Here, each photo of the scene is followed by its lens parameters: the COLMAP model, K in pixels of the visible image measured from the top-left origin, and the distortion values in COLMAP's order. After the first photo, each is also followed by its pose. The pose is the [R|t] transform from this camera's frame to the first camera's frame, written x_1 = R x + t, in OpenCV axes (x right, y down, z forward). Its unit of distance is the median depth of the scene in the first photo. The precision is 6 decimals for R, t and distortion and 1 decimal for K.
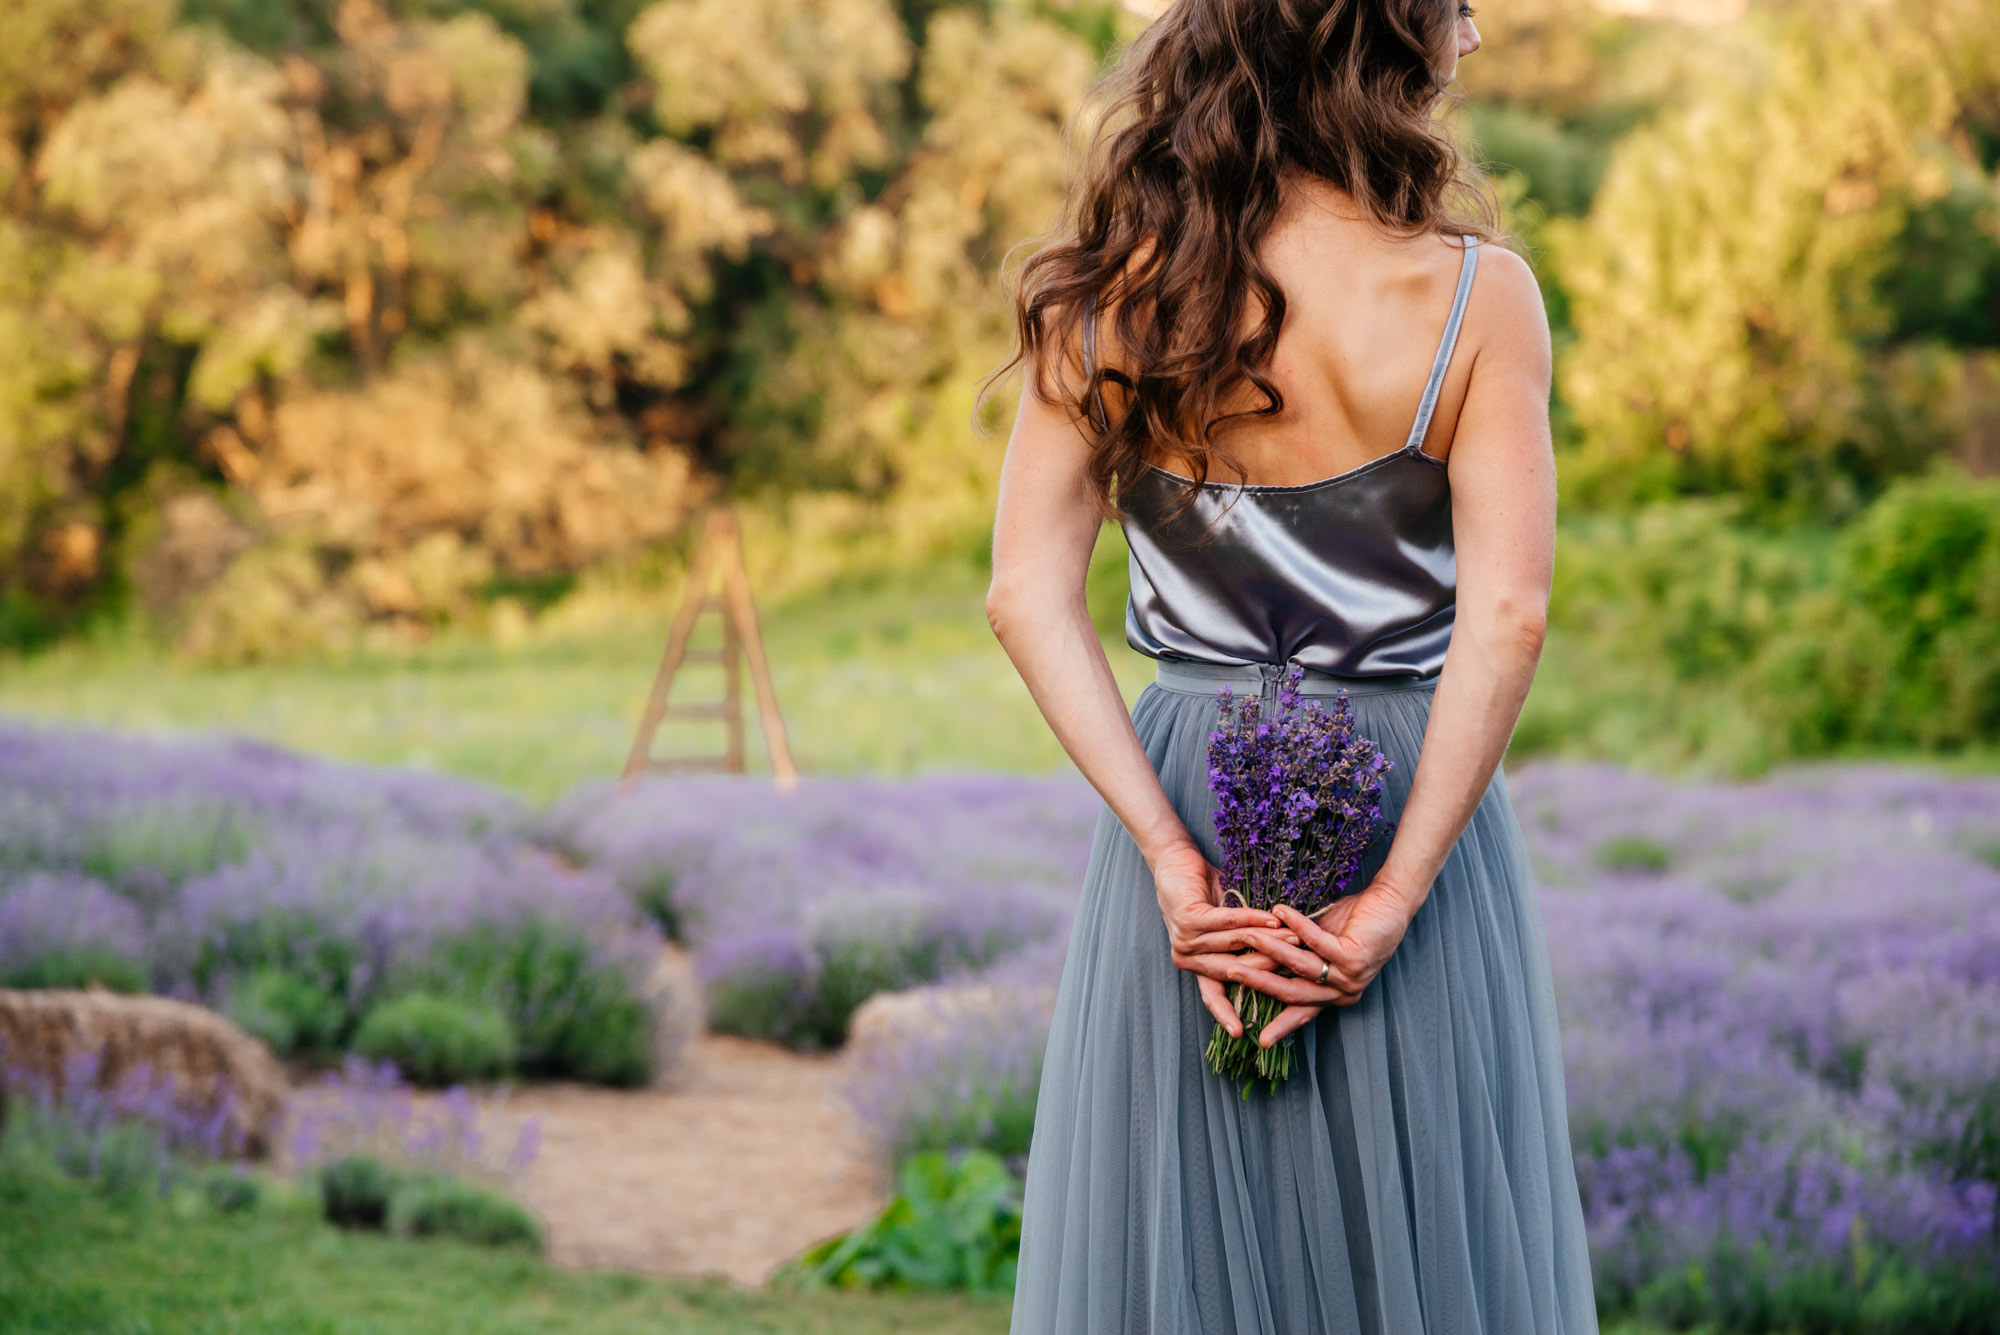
lens RADIAL K [[6899.1, 0, 1017.5], [0, 6899.1, 675.7], [0, 0, 1]] dist [1.439063, 0.000000]
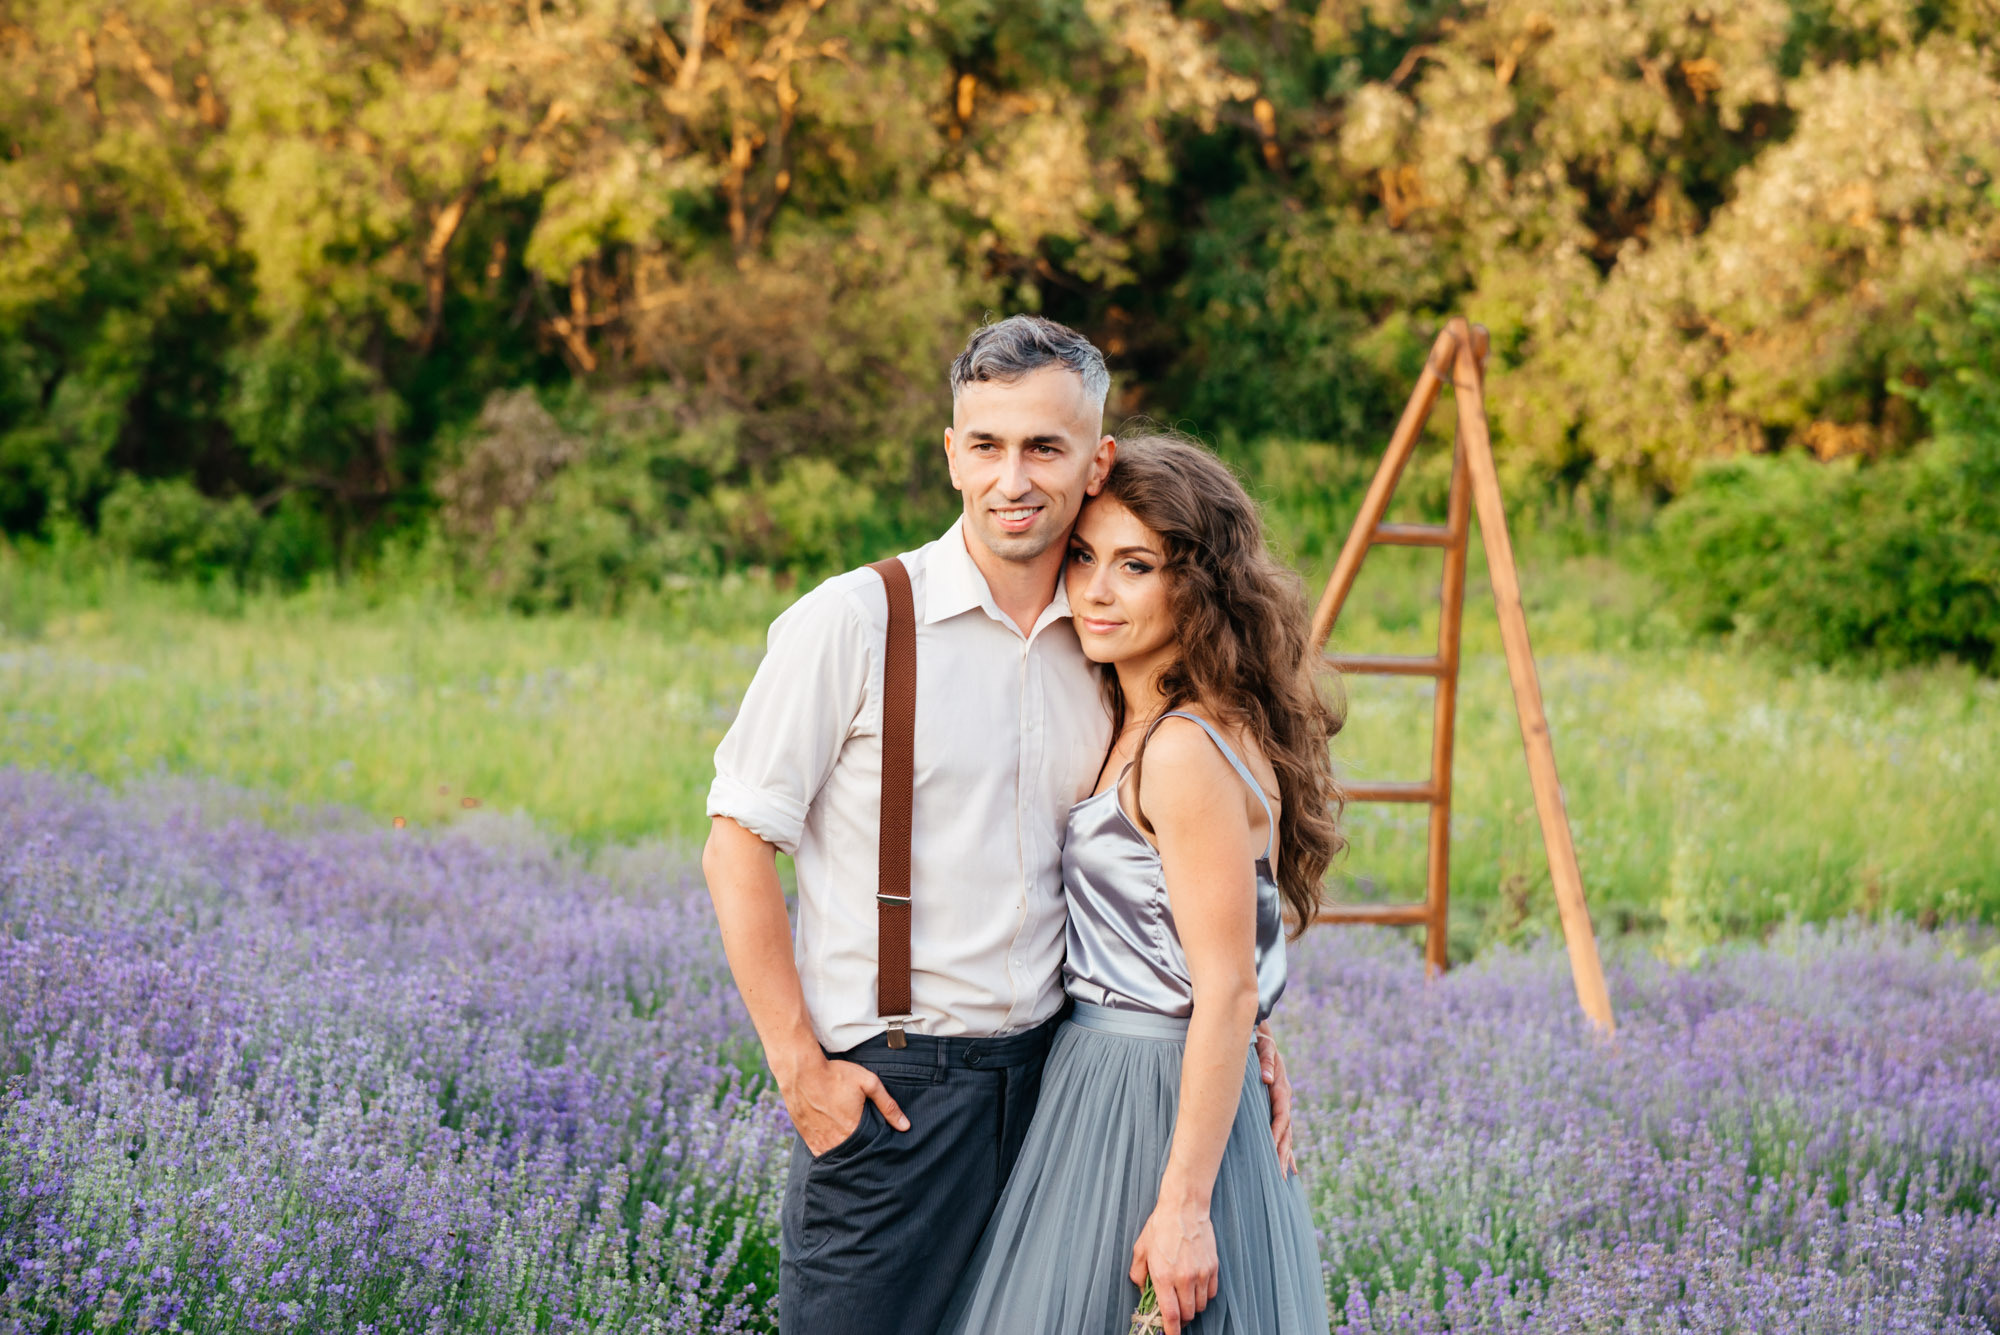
lens RADIAL K [[6780.4, 0, 994.8], [0, 6780.4, 659.2], [0, 0, 1]] dist [1.211511, 0.000000]
pose [[0.996499, 0.060854, -0.057335, -0.016918], [-0.060810, 0.998146, 0.002509, -0.000579], [0.057381, 0.000987, 0.998352, 0.228170]]
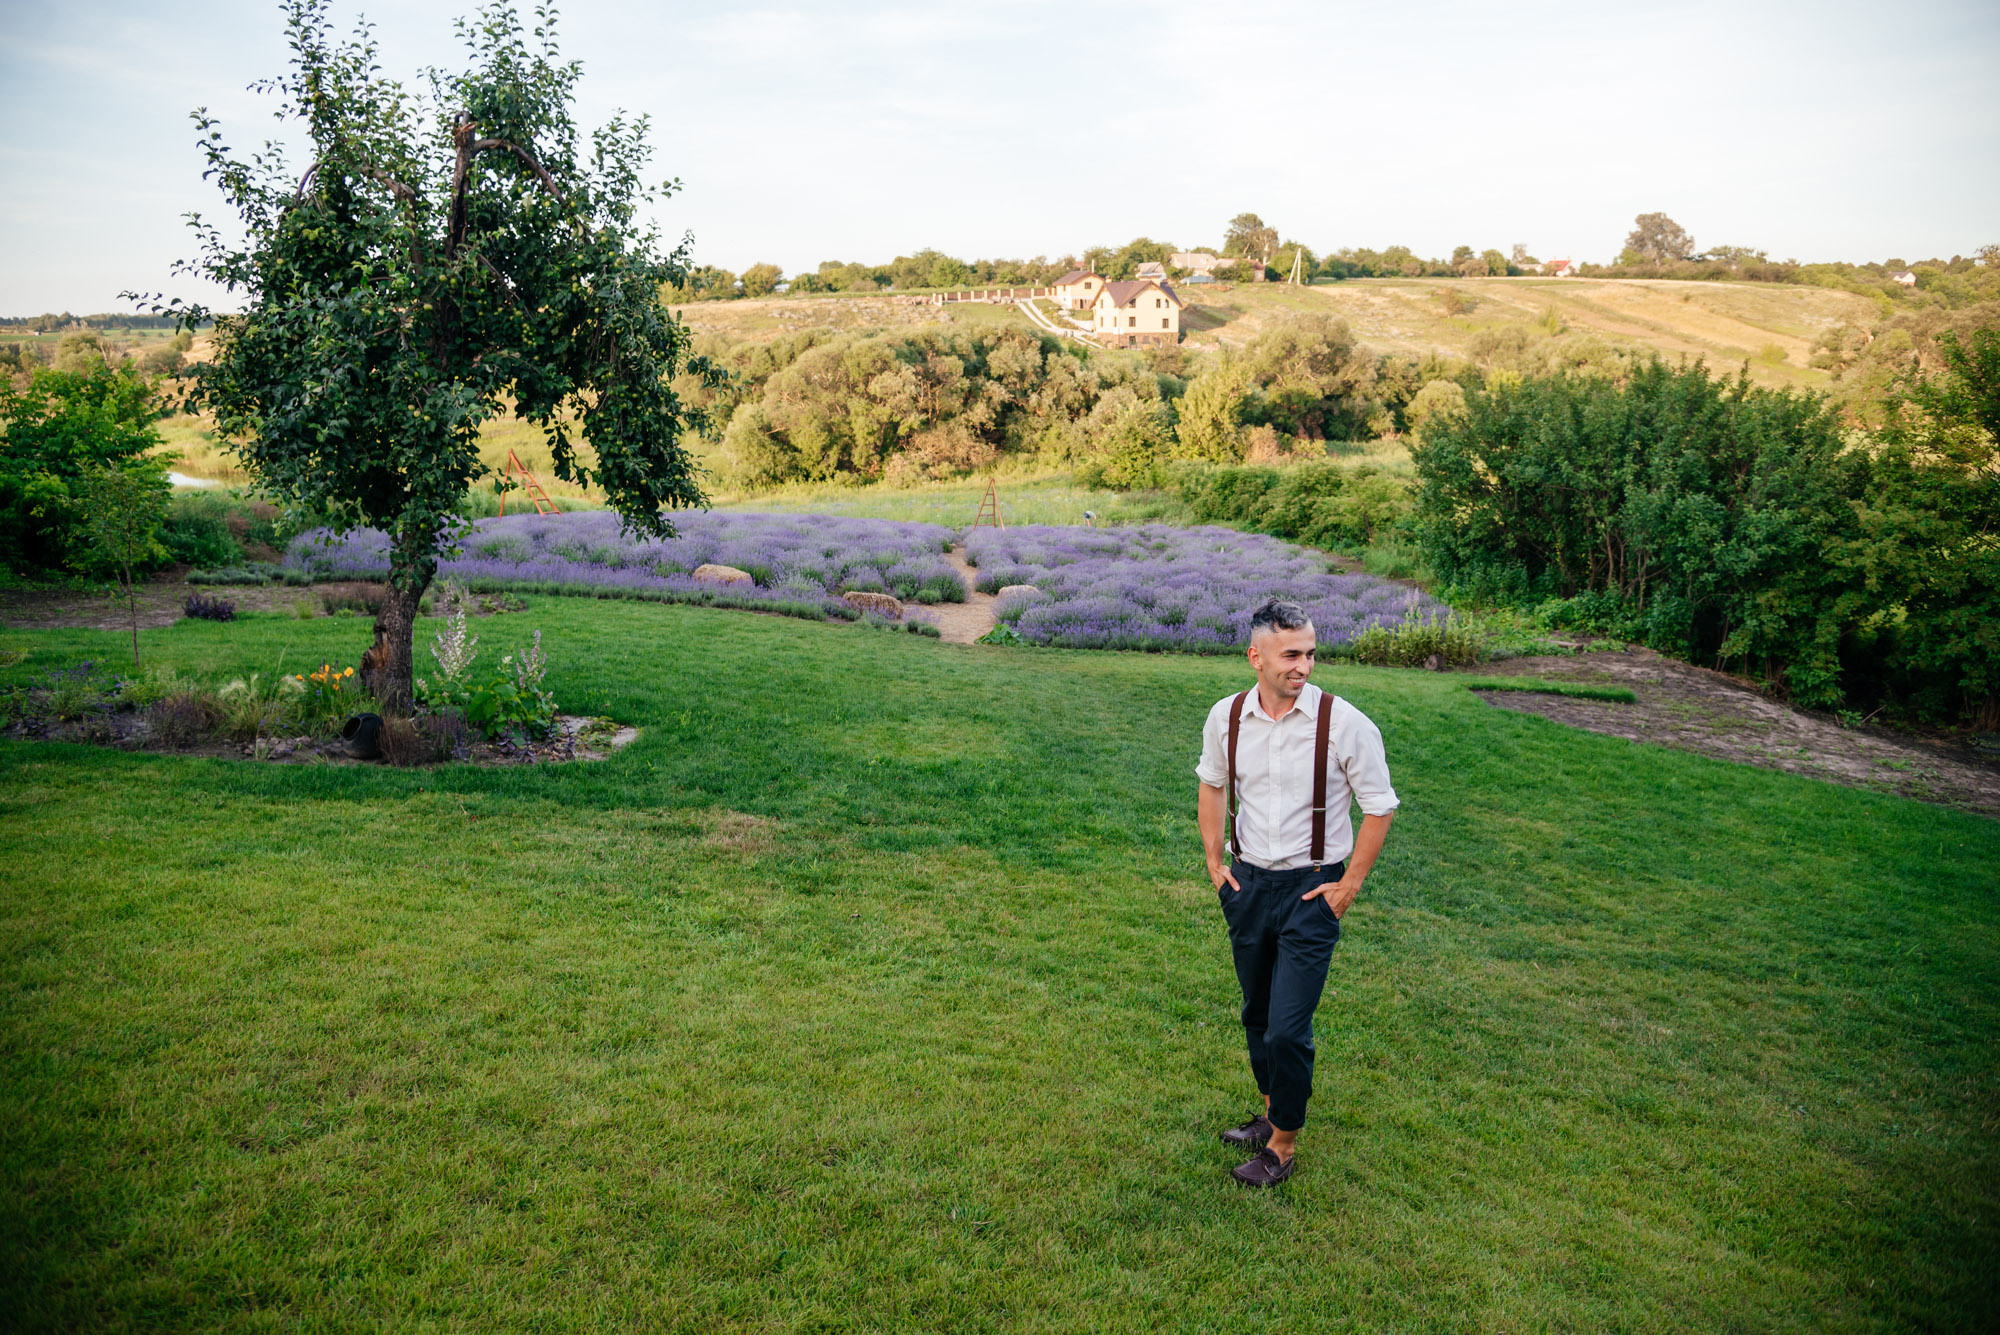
lens RADIAL K [[1477.6, 0, 1017.2], [0, 1477.6, 670.2], [0, 0, 1]] dist [-0.111463, 0.073428]
pose [[0.999292, 0.010925, -0.036002, 0.006391], [-0.006226, 0.991736, 0.128146, -0.007526], [0.037104, -0.127831, 0.991102, -0.044139]]
